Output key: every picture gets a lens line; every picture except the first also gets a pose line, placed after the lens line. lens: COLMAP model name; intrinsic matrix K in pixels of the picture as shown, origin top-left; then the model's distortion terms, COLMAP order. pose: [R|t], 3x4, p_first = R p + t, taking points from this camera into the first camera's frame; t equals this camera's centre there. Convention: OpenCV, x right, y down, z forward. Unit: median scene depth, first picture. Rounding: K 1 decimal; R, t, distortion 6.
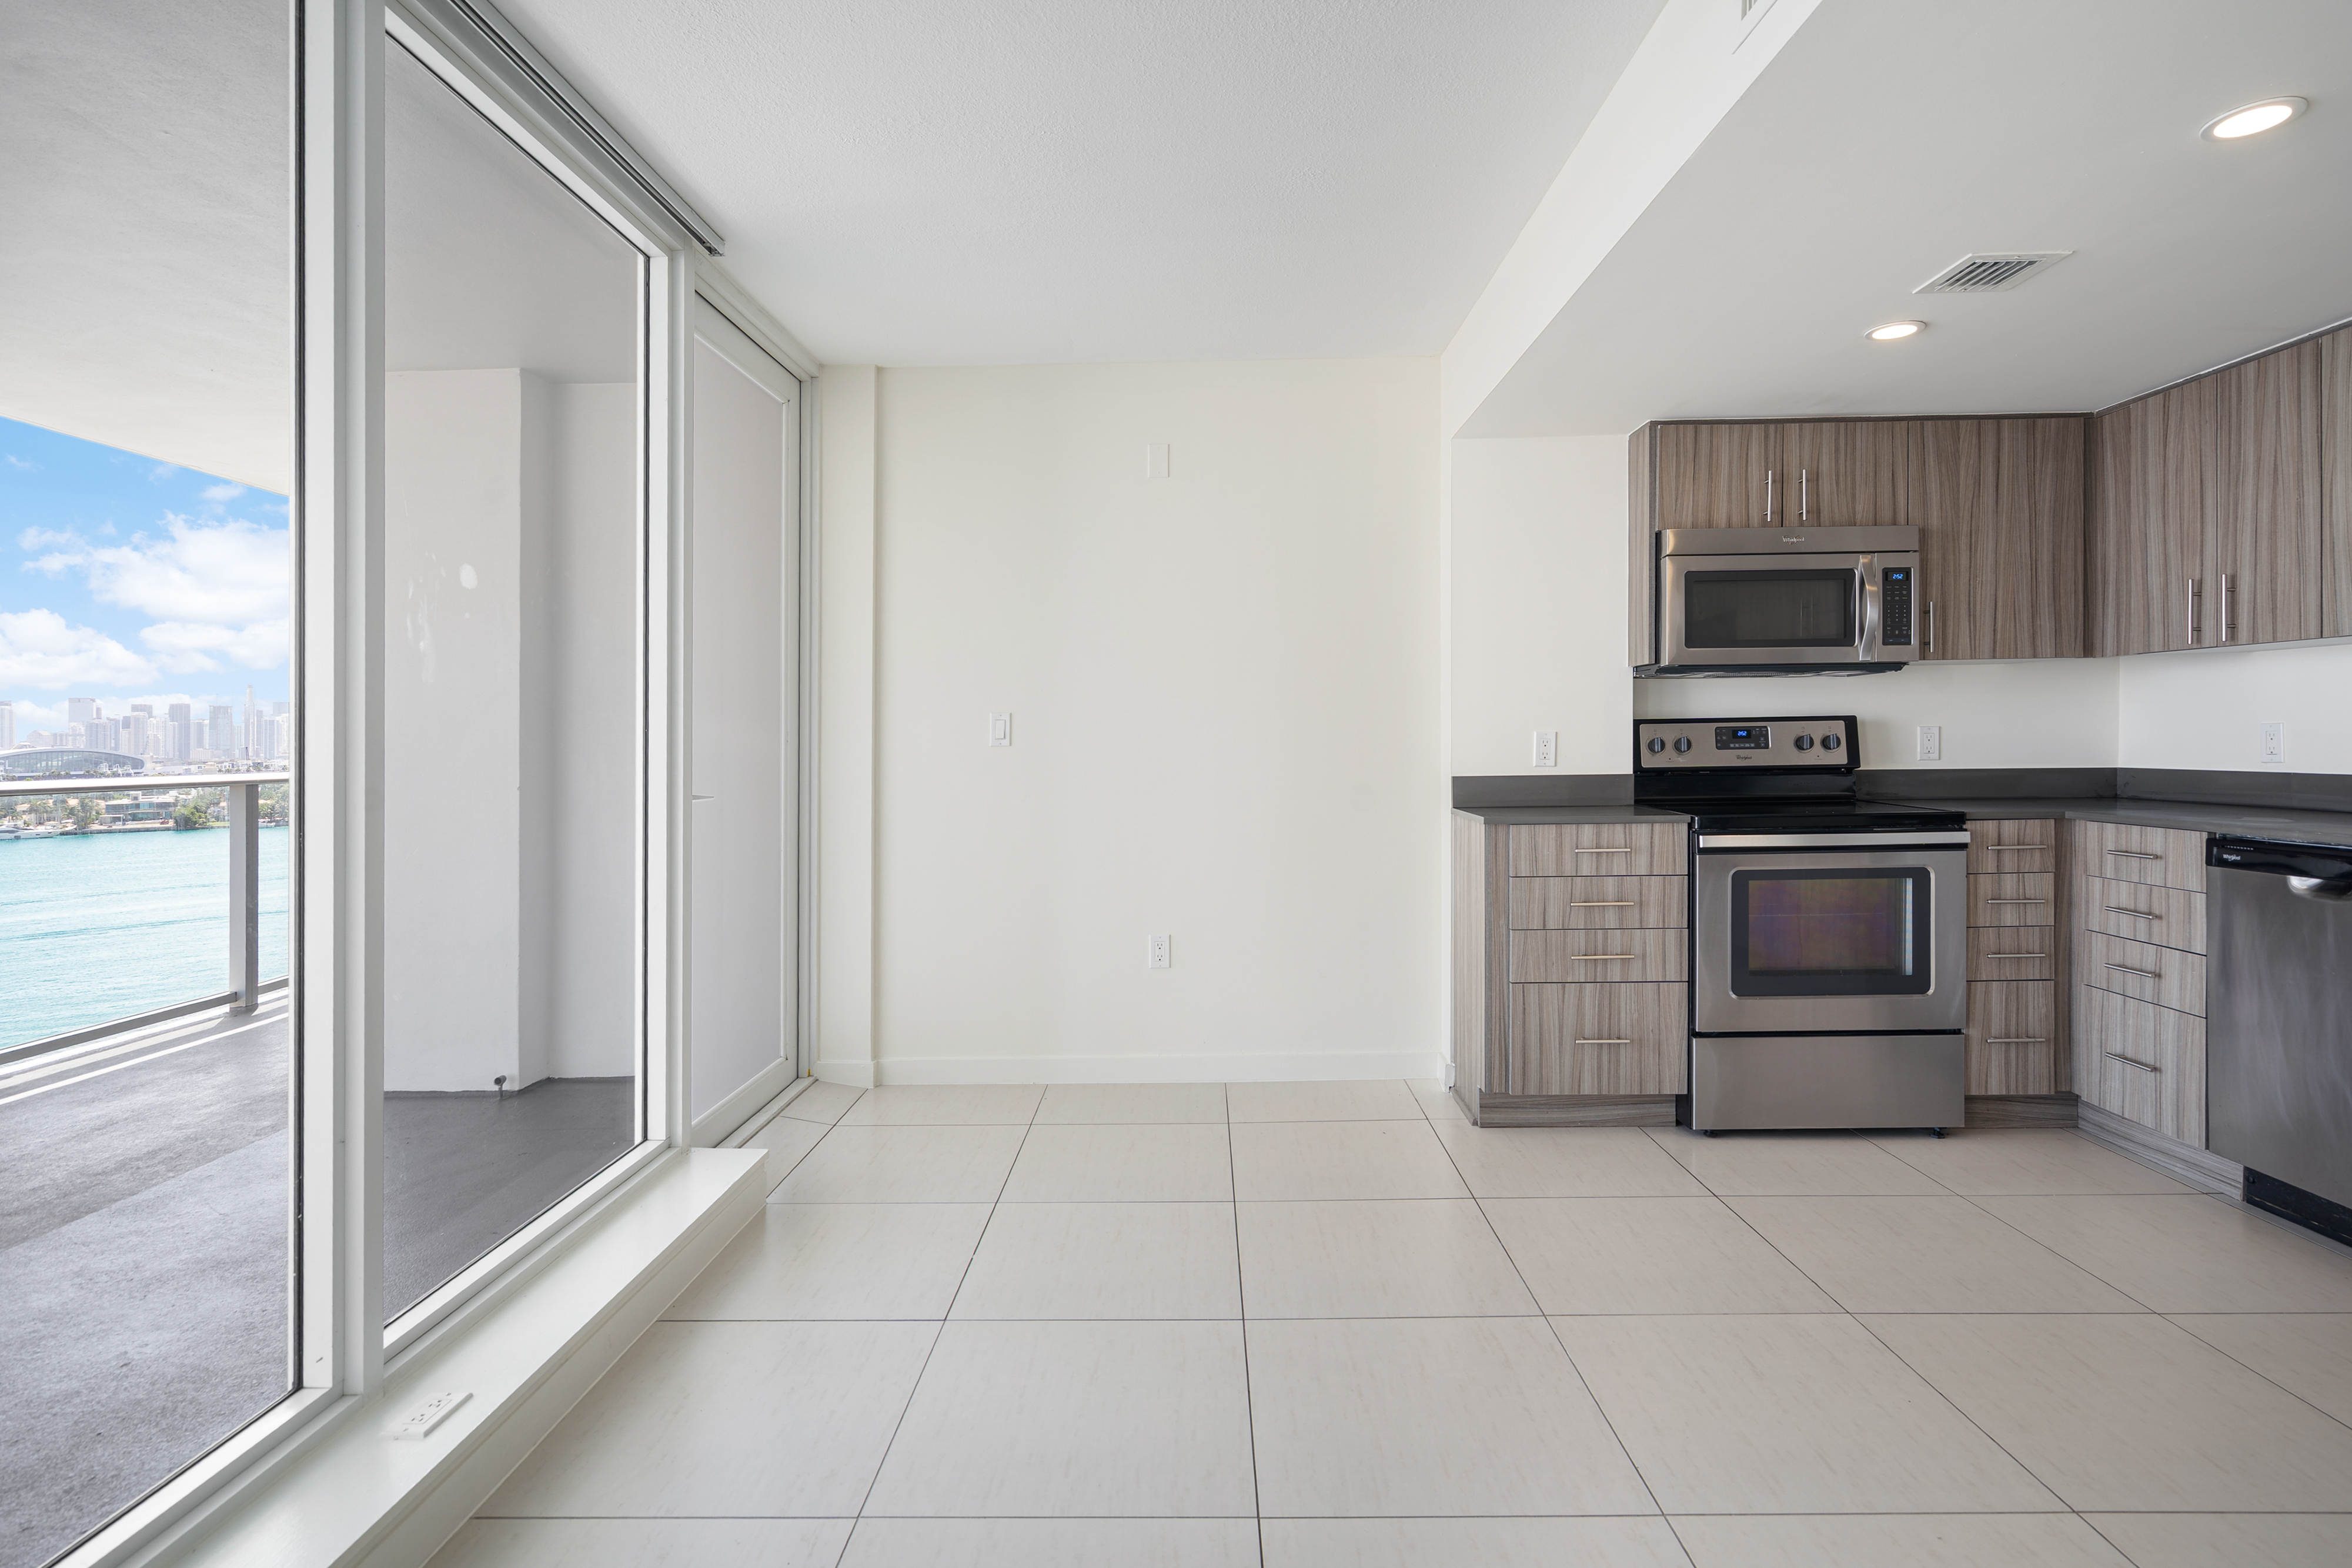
lens RADIAL K [[1162.2, 0, 1174.5], [0, 1162.2, 717.3], [0, 0, 1]] dist [0.002280, 0.000387]
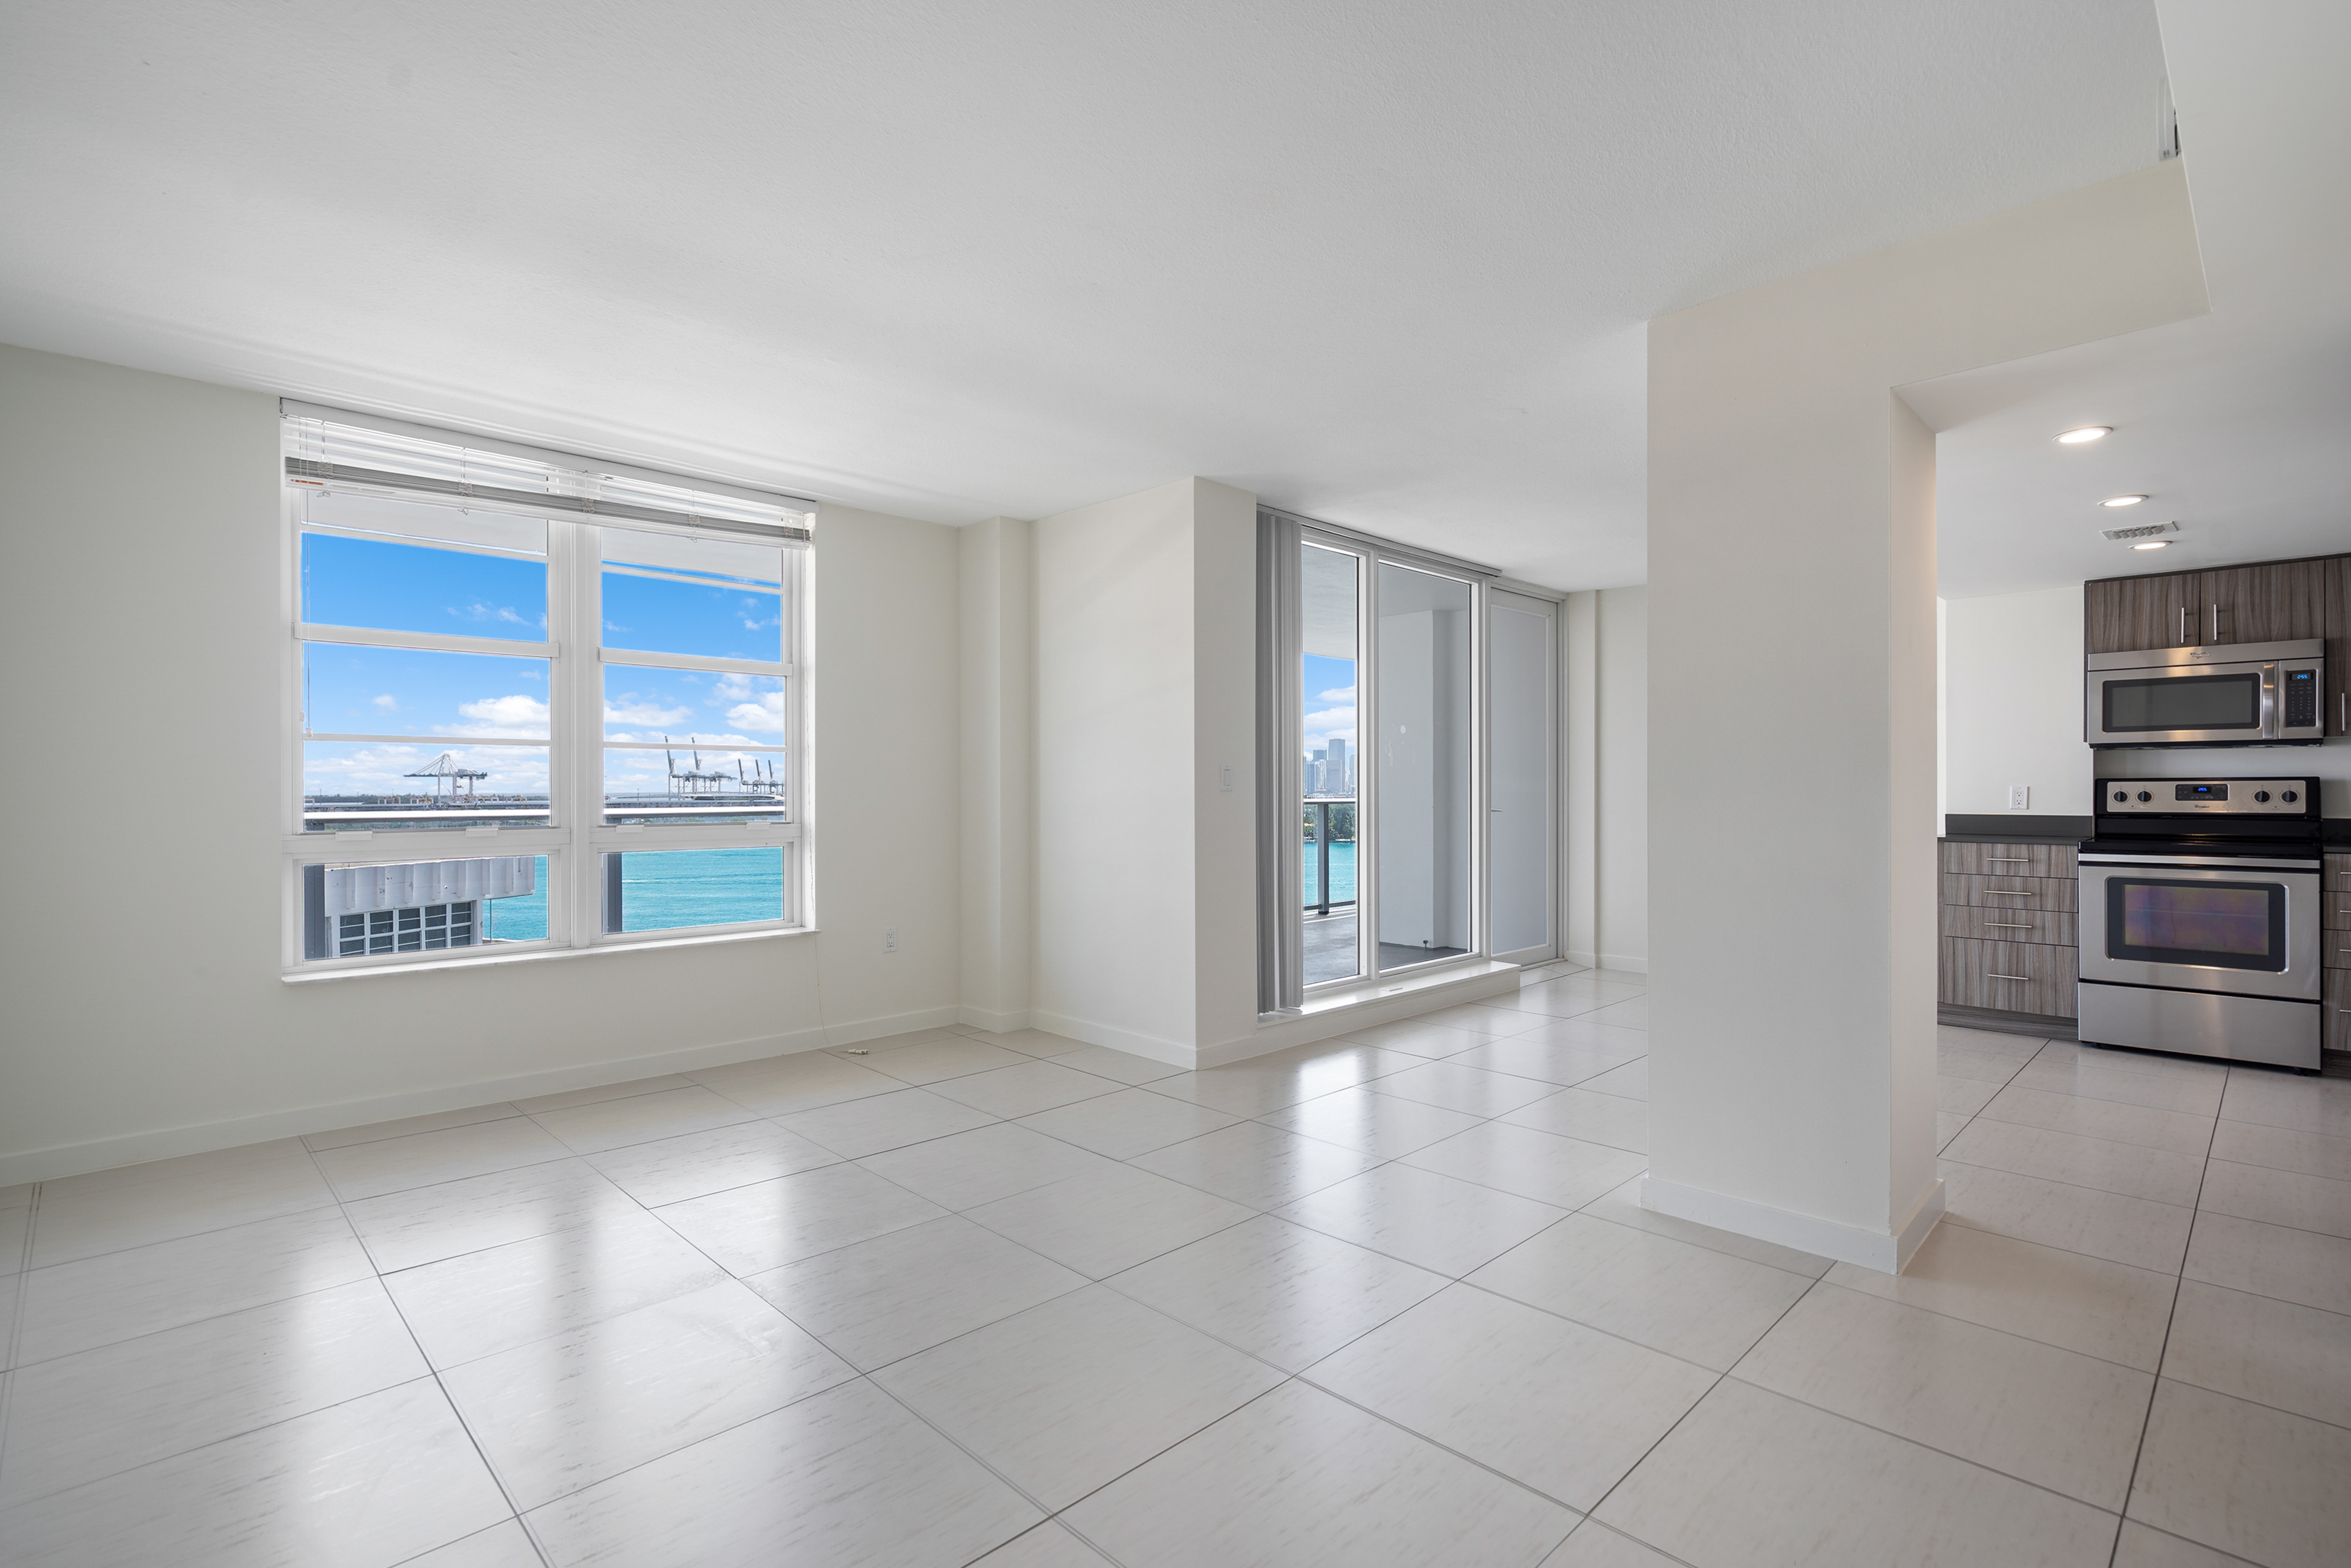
lens RADIAL K [[1088.0, 0, 1174.9], [0, 1088.0, 771.2], [0, 0, 1]] dist [-0.003218, 0.000151]
pose [[0.707596, 0.002026, -0.706614, 0.584105], [0.005495, 0.999950, 0.008370, -0.027385], [0.706596, -0.009805, 0.707549, -0.851770]]
